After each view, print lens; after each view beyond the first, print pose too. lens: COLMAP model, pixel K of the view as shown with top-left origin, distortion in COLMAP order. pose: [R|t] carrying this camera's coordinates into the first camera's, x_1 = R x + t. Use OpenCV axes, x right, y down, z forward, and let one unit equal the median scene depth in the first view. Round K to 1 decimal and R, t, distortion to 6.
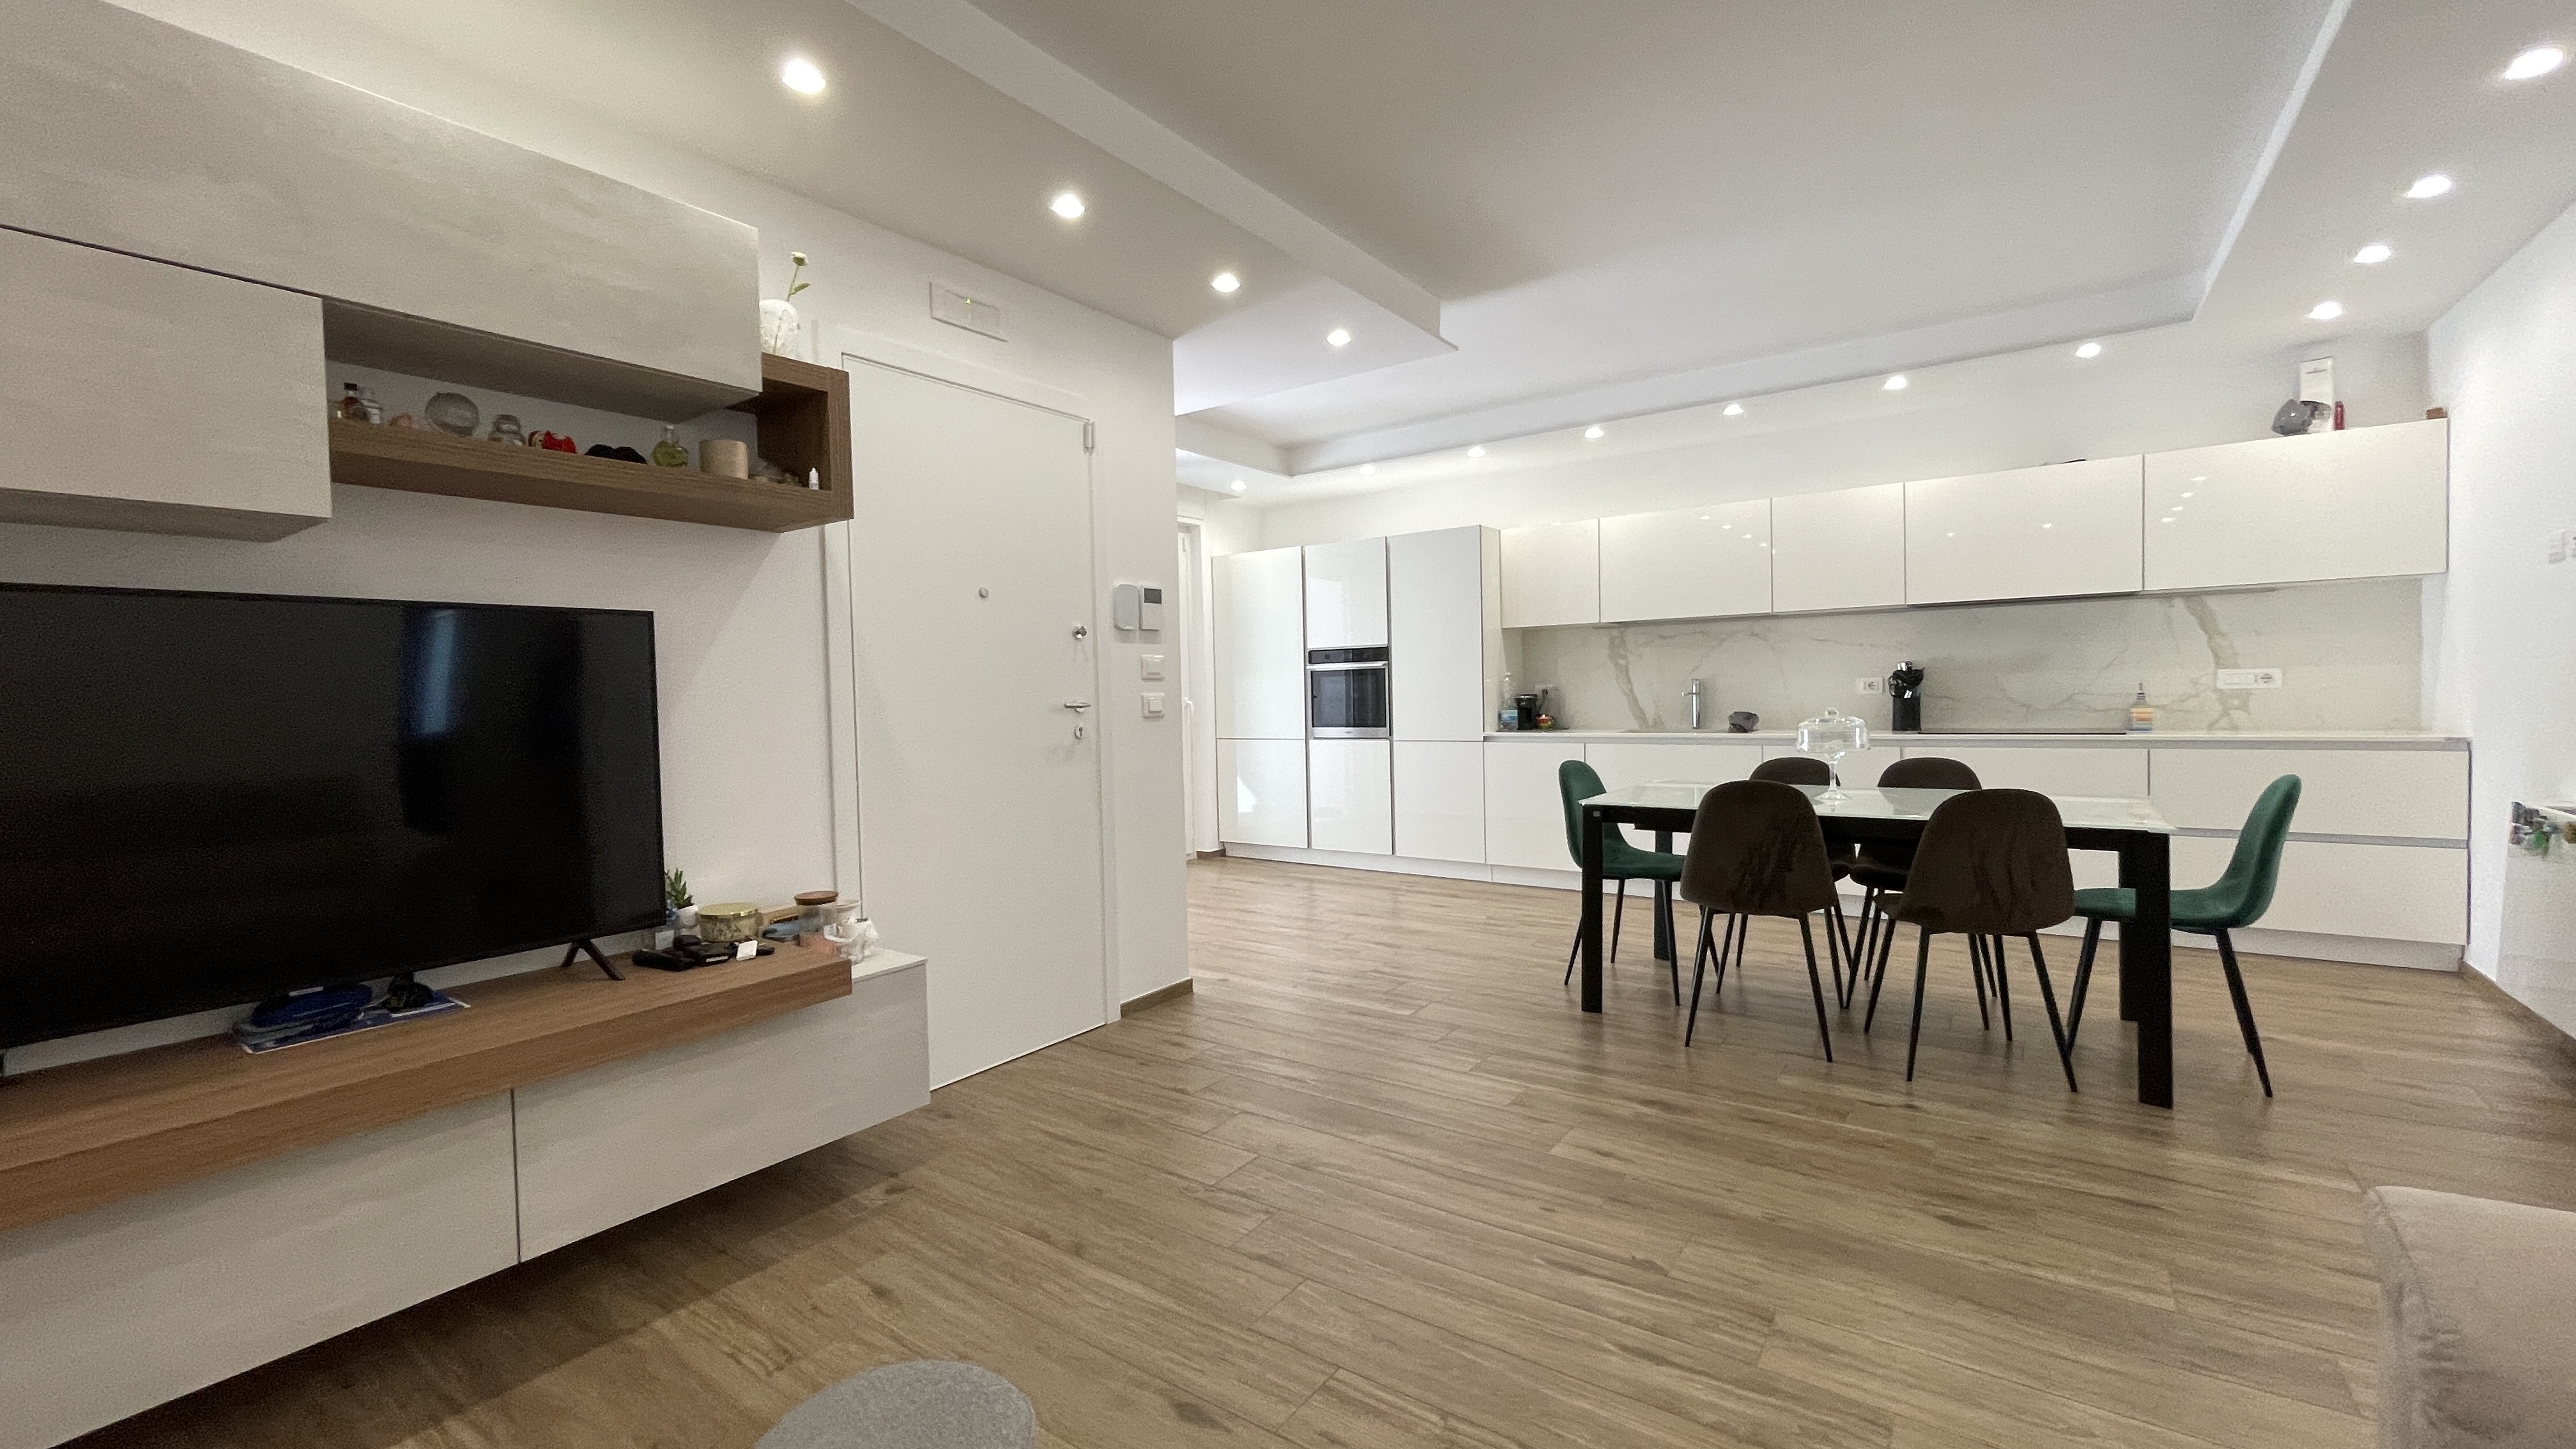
lens RADIAL K [[1047.9, 0, 1266.5], [0, 1047.9, 723.5], [0, 0, 1]] dist [-0.003637, 0.001272]
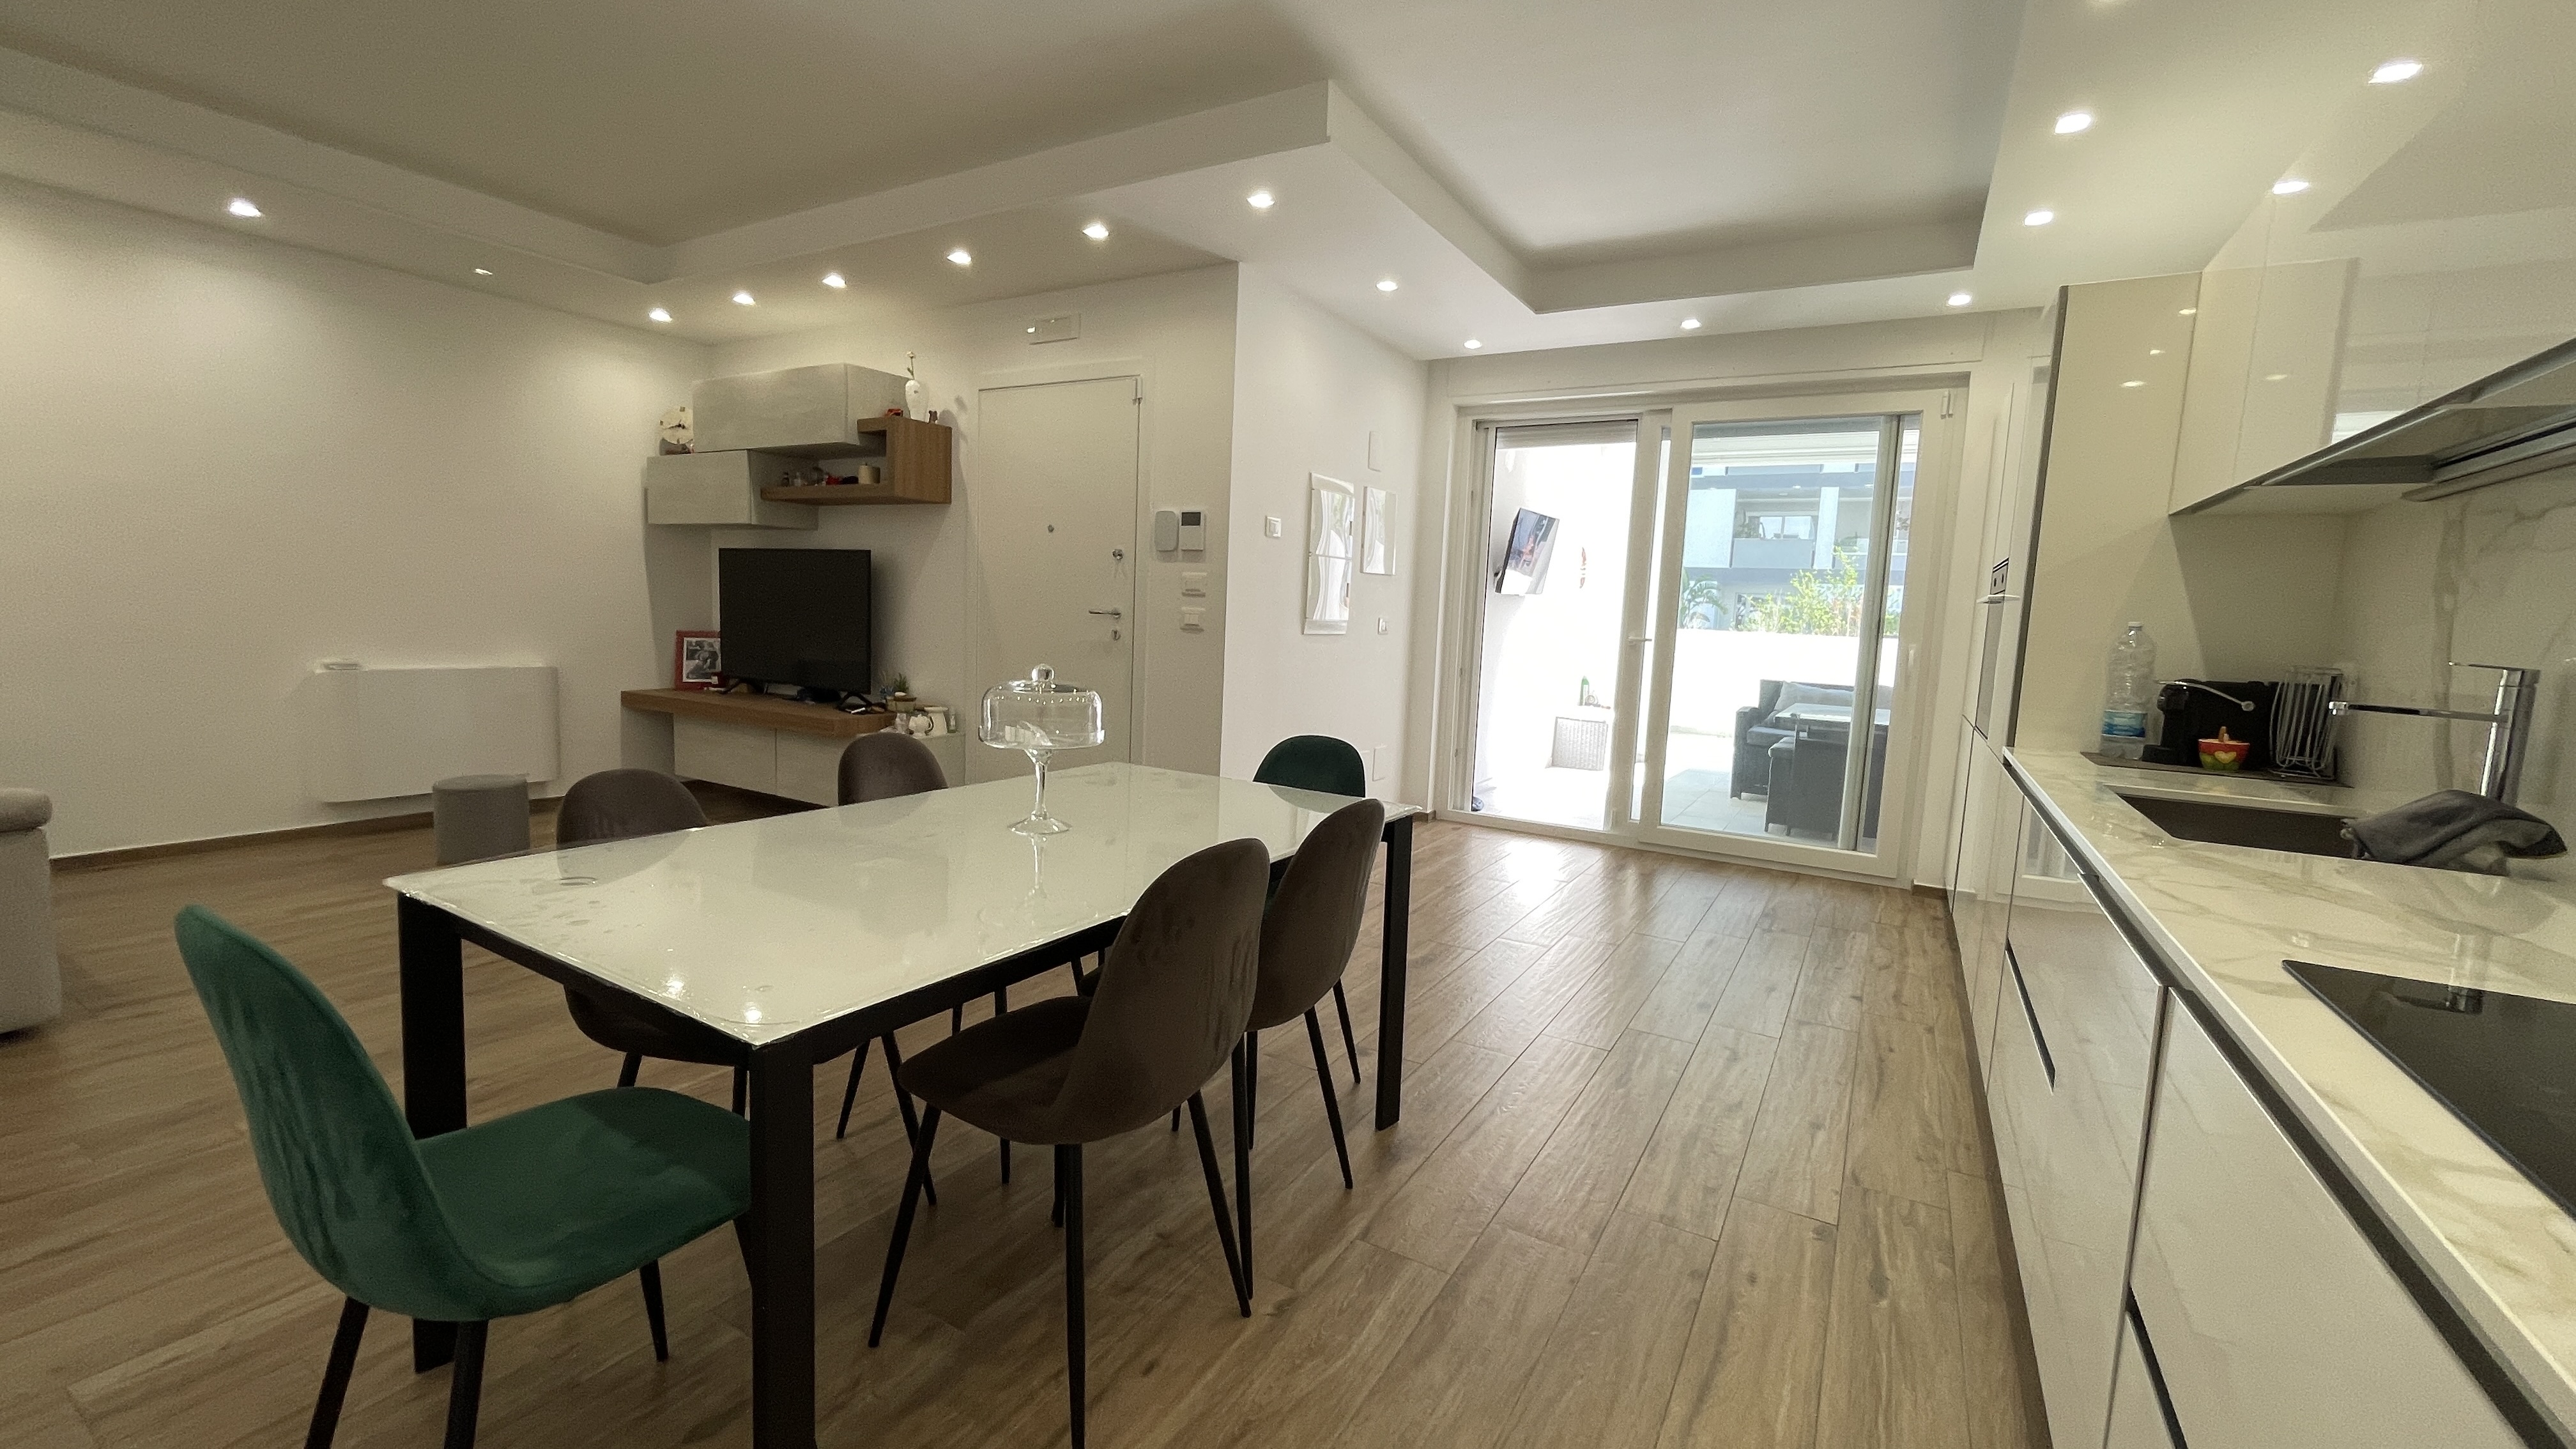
lens RADIAL K [[1047.9, 0, 1266.6], [0, 1047.9, 720.0], [0, 0, 1]] dist [-0.003637, 0.001272]
pose [[0.081475, 0.136494, -0.987285, 1.019279], [-0.074079, 0.988667, 0.130572, -0.062836], [0.993919, 0.062498, 0.090663, 0.999796]]
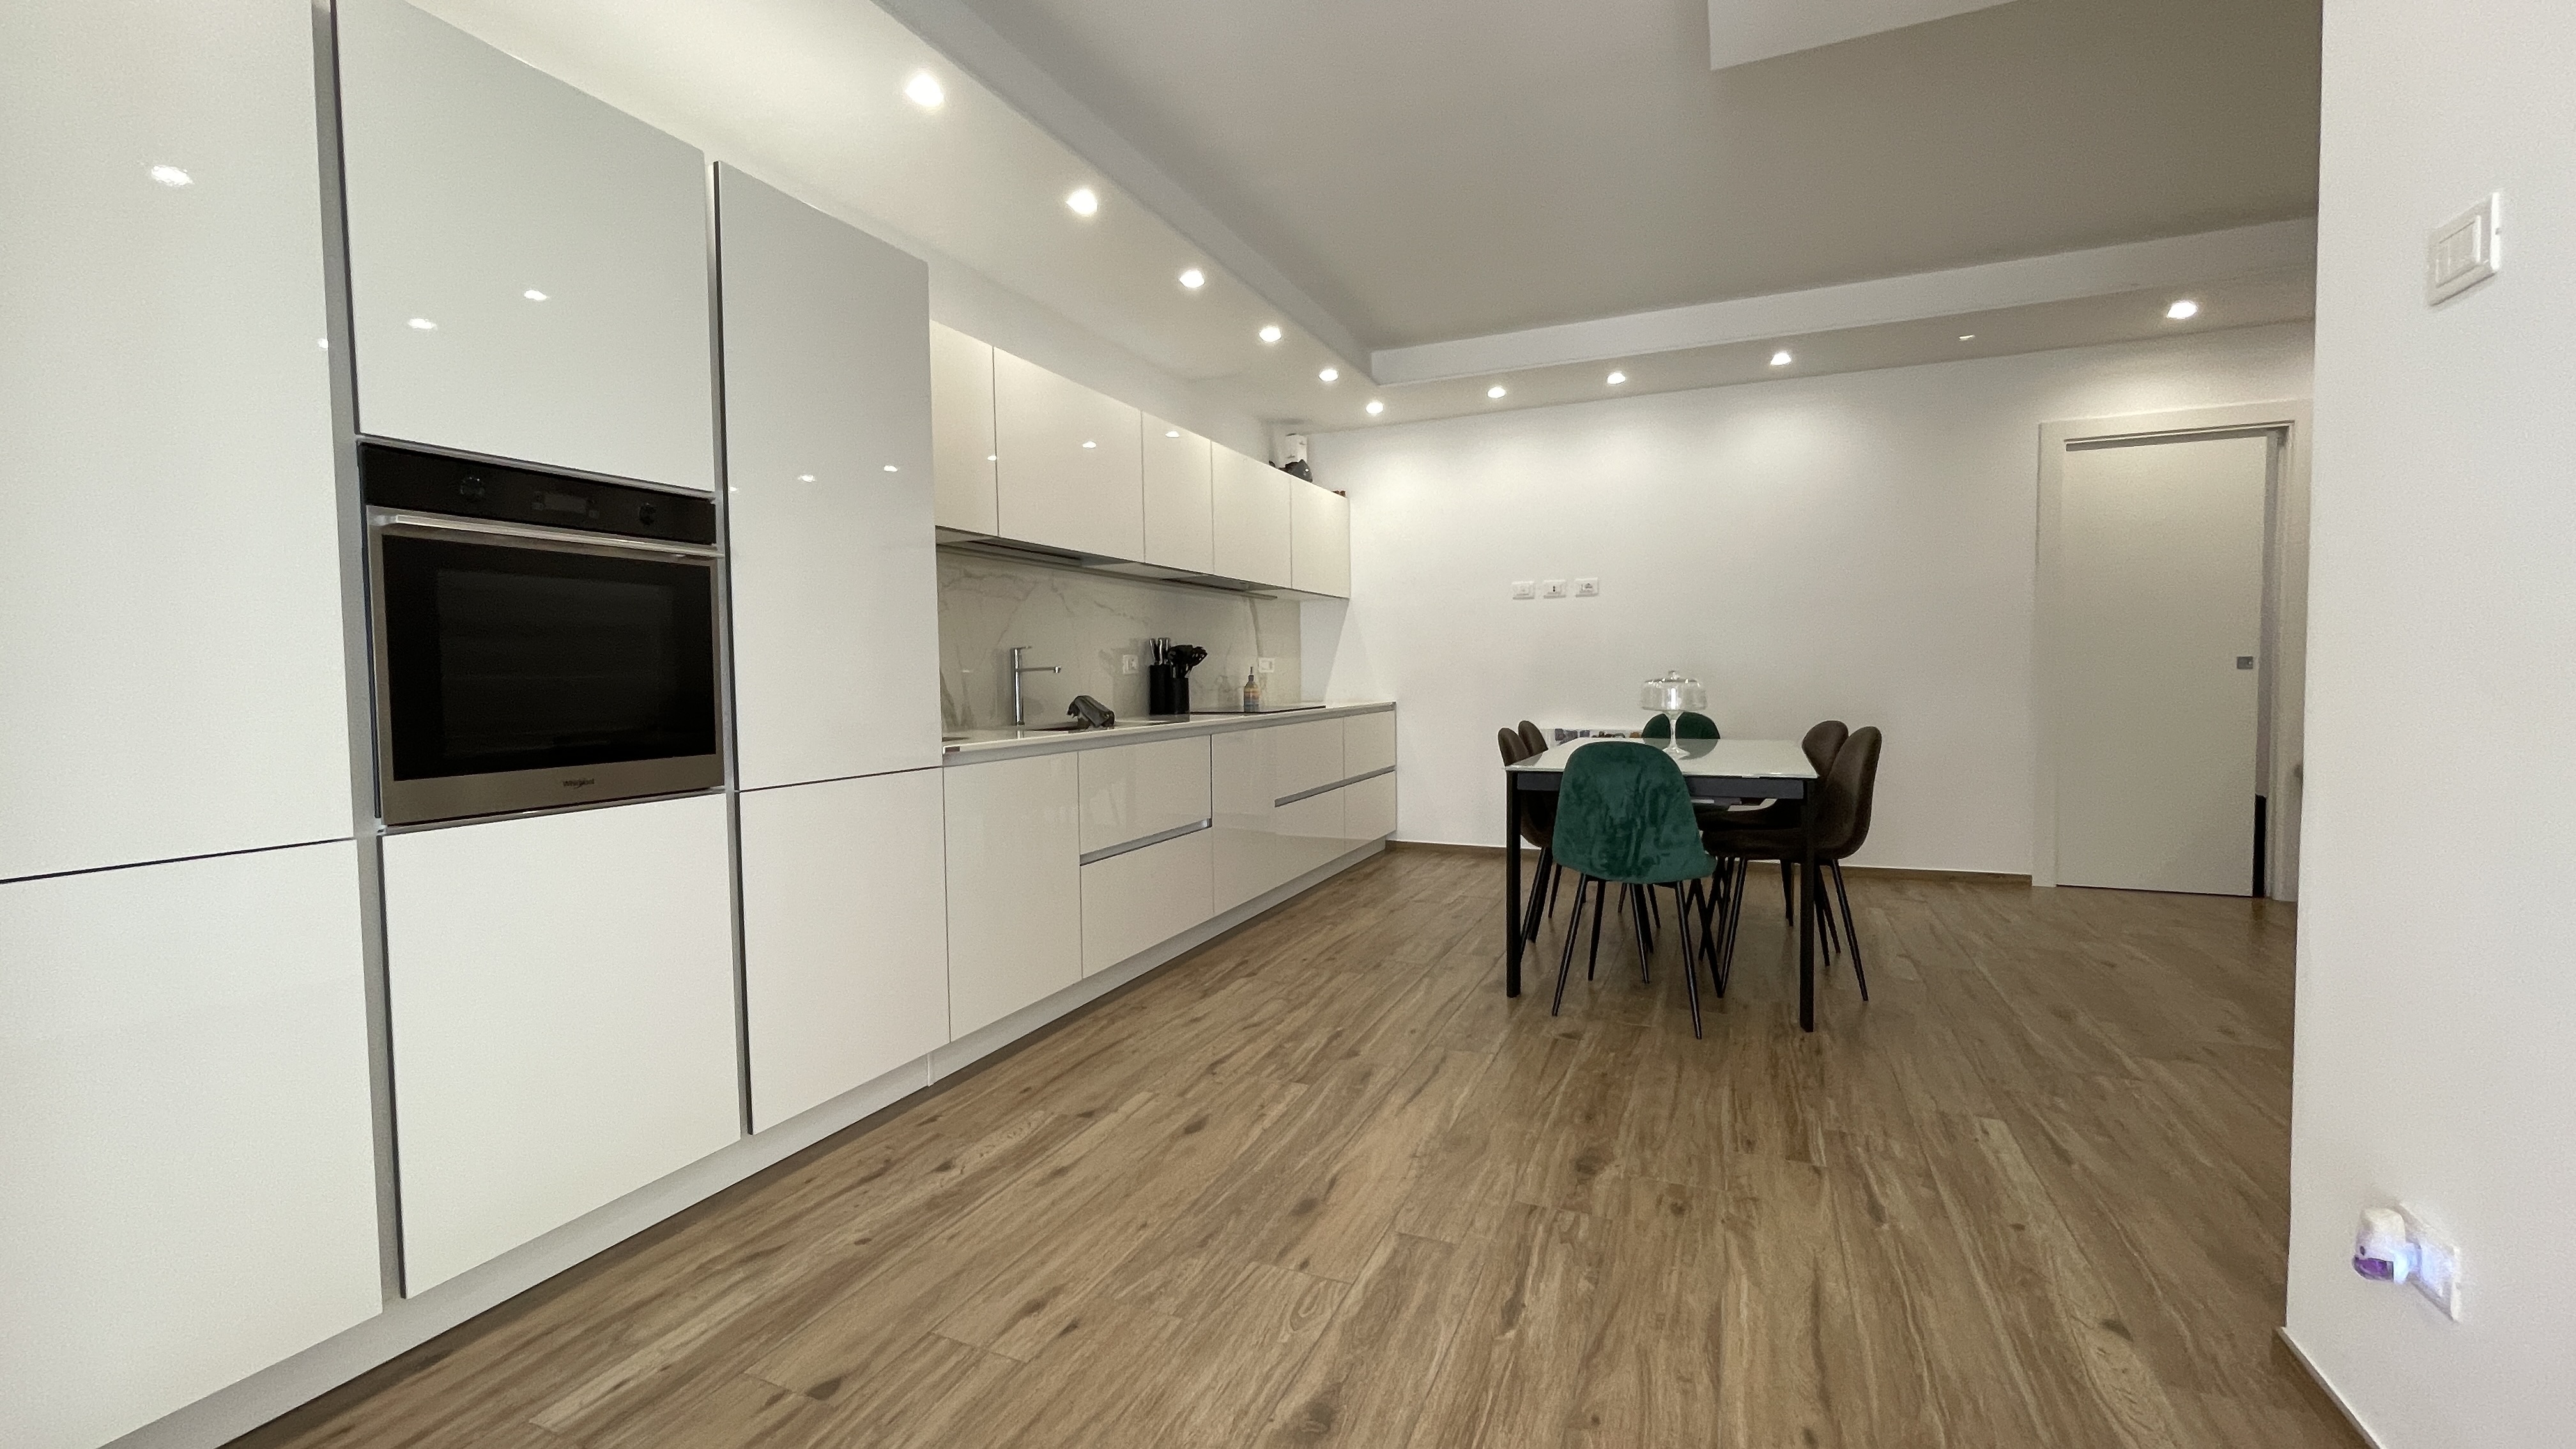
lens RADIAL K [[1047.9, 0, 1272.0], [0, 1047.9, 722.8], [0, 0, 1]] dist [-0.003637, 0.001272]
pose [[-0.206207, -0.017512, 0.978352, -0.392286], [0.050310, 0.998328, 0.028473, -0.009965], [-0.977214, 0.055092, -0.204981, 1.516358]]
